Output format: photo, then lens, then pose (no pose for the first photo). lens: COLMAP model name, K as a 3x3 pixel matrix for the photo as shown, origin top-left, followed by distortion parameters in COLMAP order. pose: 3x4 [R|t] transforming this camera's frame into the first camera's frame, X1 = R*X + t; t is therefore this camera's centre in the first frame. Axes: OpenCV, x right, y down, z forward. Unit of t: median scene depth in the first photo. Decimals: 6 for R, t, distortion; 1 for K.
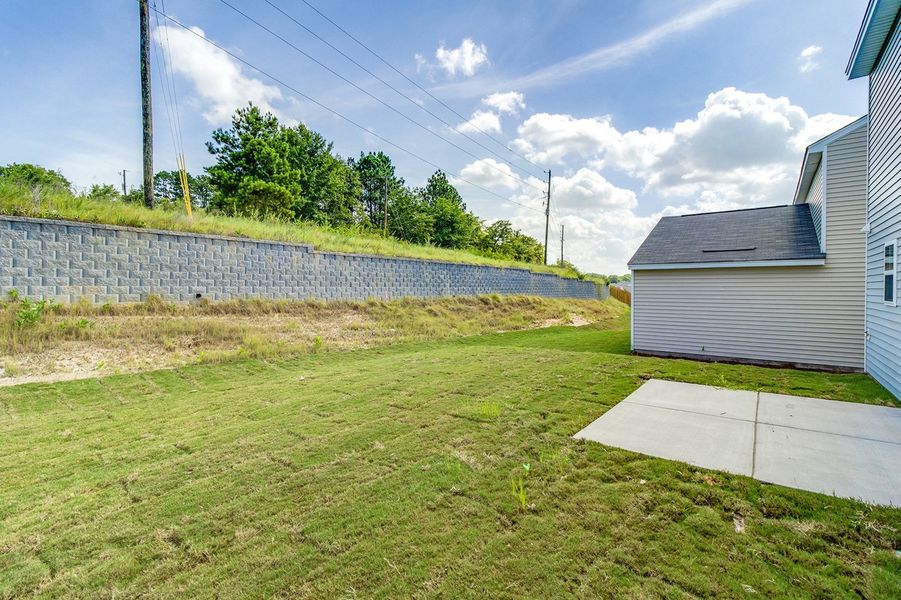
lens RADIAL K [[416.8, 0, 452.4], [0, 416.8, 294.0], [0, 0, 1]] dist [0.002505, 0.000502]
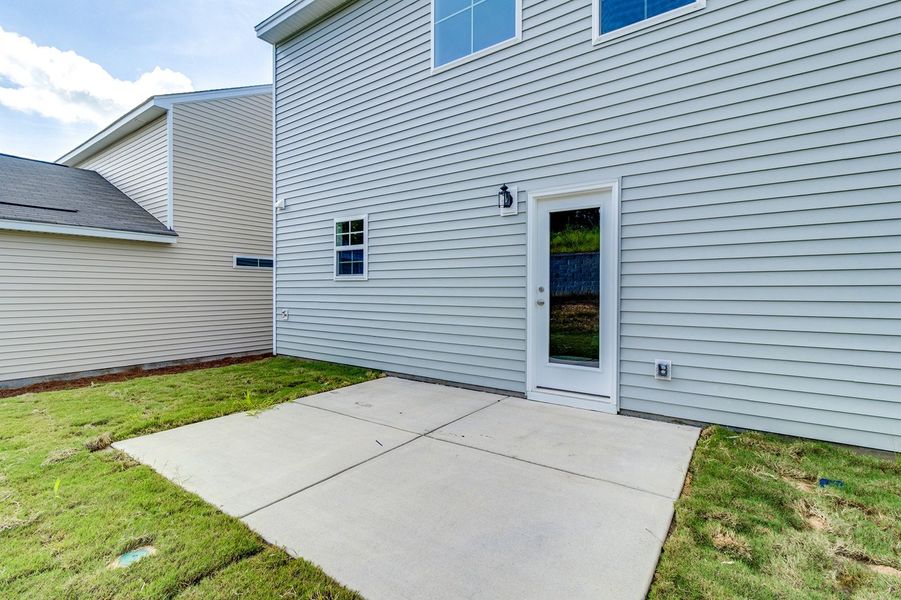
lens RADIAL K [[416.8, 0, 452.4], [0, 416.8, 294.0], [0, 0, 1]] dist [0.002505, 0.000502]
pose [[-0.034240, -0.006391, 0.999393, 0.026470], [0.009384, 0.999933, 0.006716, 0.050475], [-0.999370, 0.009608, -0.034178, 0.707815]]
